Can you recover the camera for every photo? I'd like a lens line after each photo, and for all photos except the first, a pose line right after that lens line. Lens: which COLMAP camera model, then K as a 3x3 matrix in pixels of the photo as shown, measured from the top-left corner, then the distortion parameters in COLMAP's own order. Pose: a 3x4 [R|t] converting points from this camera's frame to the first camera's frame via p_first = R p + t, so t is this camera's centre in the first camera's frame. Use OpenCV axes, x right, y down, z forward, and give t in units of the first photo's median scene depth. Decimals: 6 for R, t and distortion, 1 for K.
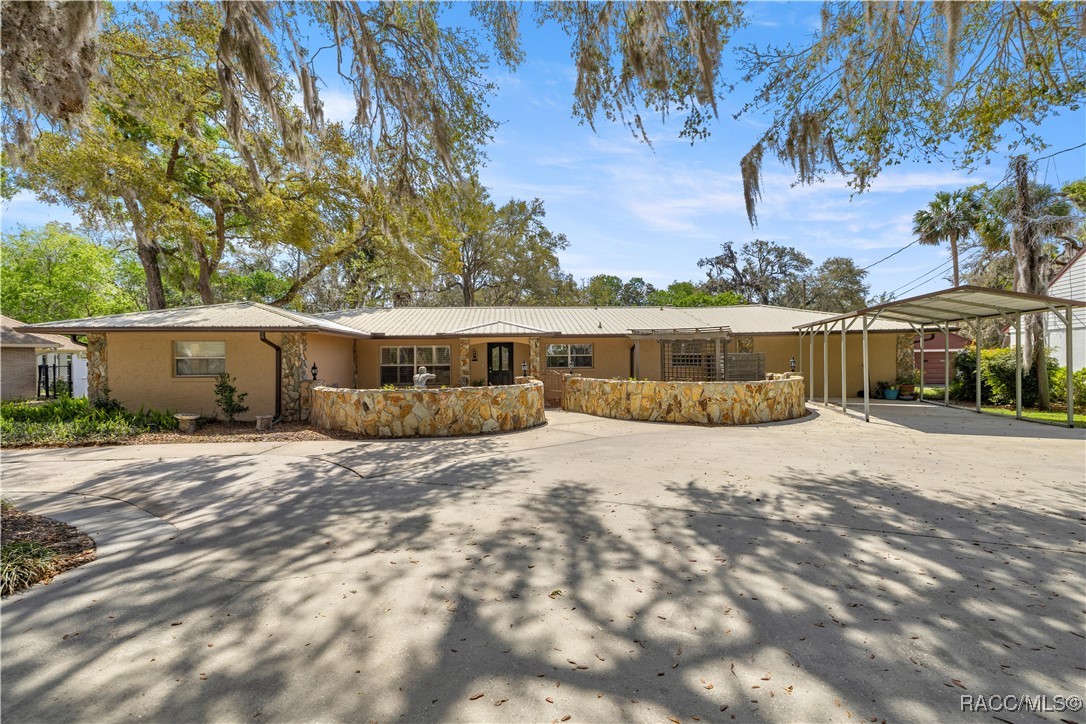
lens RADIAL K [[455.3, 0, 539.0], [0, 455.3, 362.8], [0, 0, 1]] dist [0.001103, -0.000100]
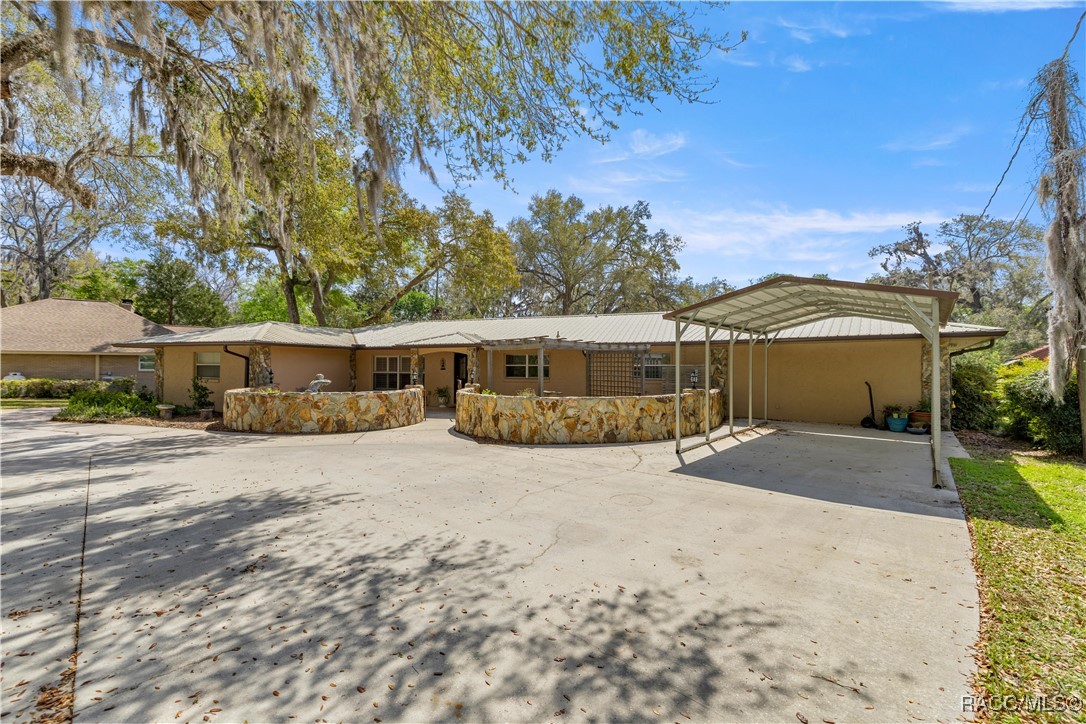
lens RADIAL K [[455.3, 0, 538.1], [0, 455.3, 359.7], [0, 0, 1]] dist [0.001103, -0.000100]
pose [[0.921910, 0.007372, -0.387334, 0.750298], [-0.015387, 0.999727, -0.017595, -0.018083], [0.387098, 0.022181, 0.921772, 0.134859]]
